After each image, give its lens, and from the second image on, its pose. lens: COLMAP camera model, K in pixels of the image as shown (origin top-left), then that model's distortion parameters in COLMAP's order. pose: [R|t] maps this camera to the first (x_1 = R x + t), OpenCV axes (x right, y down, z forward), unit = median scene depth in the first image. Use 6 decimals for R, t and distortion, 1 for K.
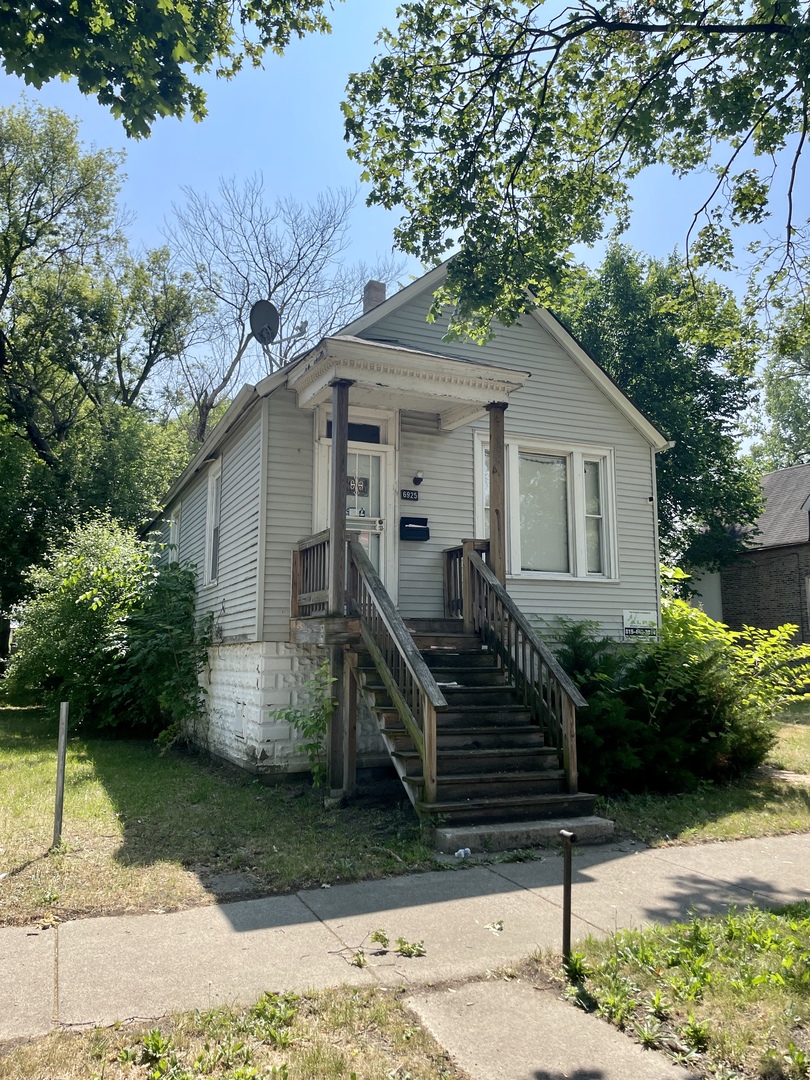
lens RADIAL K [[815.0, 0, 412.4], [0, 815.0, 533.1], [0, 0, 1]] dist [0.099288, -0.120866]
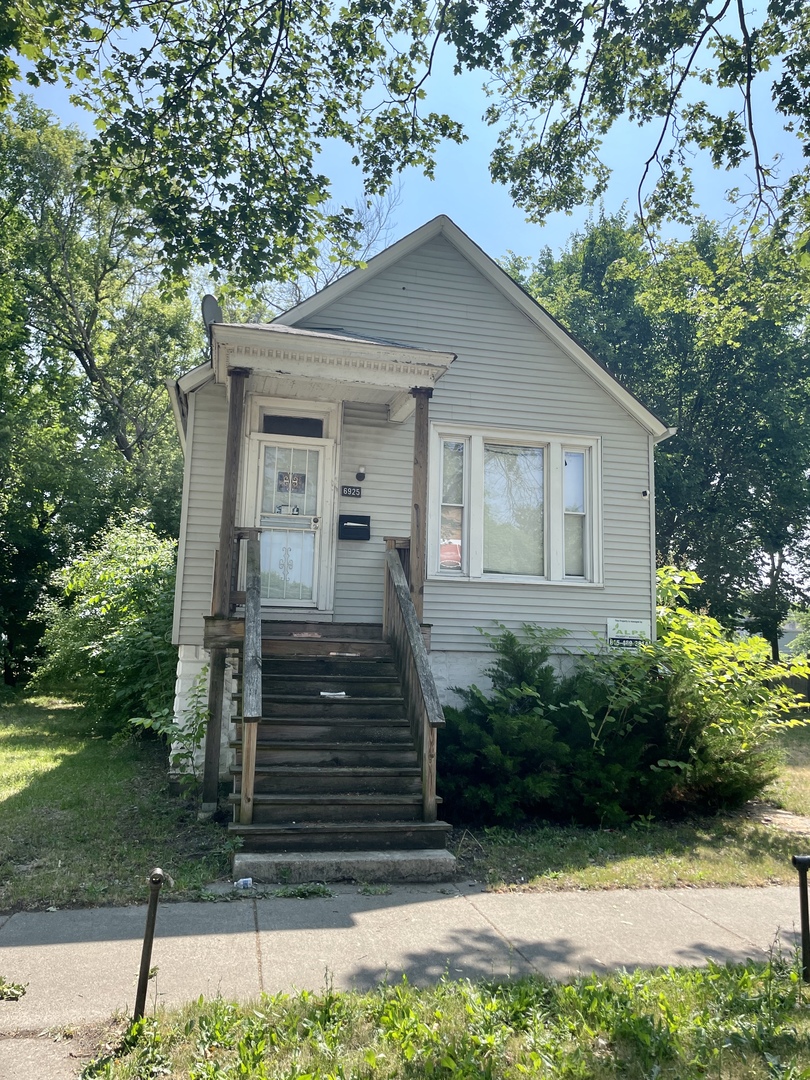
lens RADIAL K [[815.0, 0, 412.4], [0, 815.0, 533.1], [0, 0, 1]] dist [0.099288, -0.120866]
pose [[0.979602, -0.006595, -0.200838, 0.263848], [0.004035, 0.999905, -0.013152, 0.014363], [0.200906, 0.012074, 0.979536, 0.098618]]
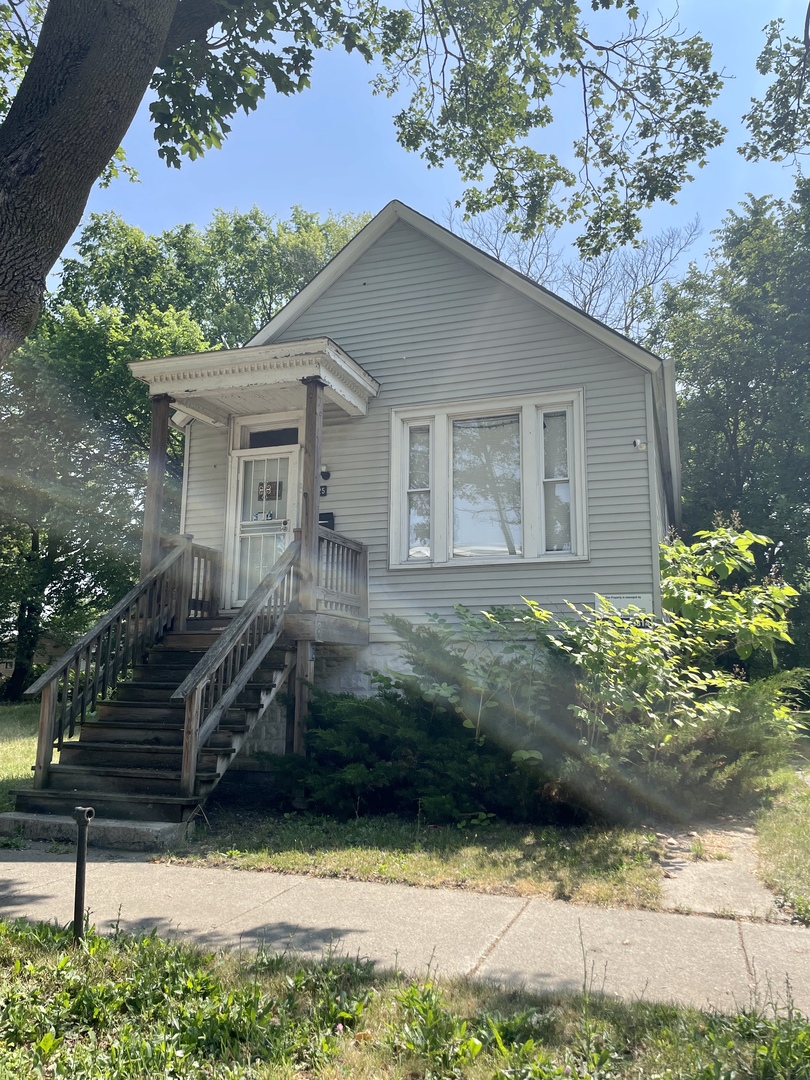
lens RADIAL K [[815.0, 0, 412.4], [0, 815.0, 533.1], [0, 0, 1]] dist [0.099288, -0.120866]
pose [[0.730466, -0.123248, -0.671736, 0.749448], [0.092811, 0.992371, -0.081151, 0.095039], [0.676613, -0.003067, 0.736332, 0.378510]]
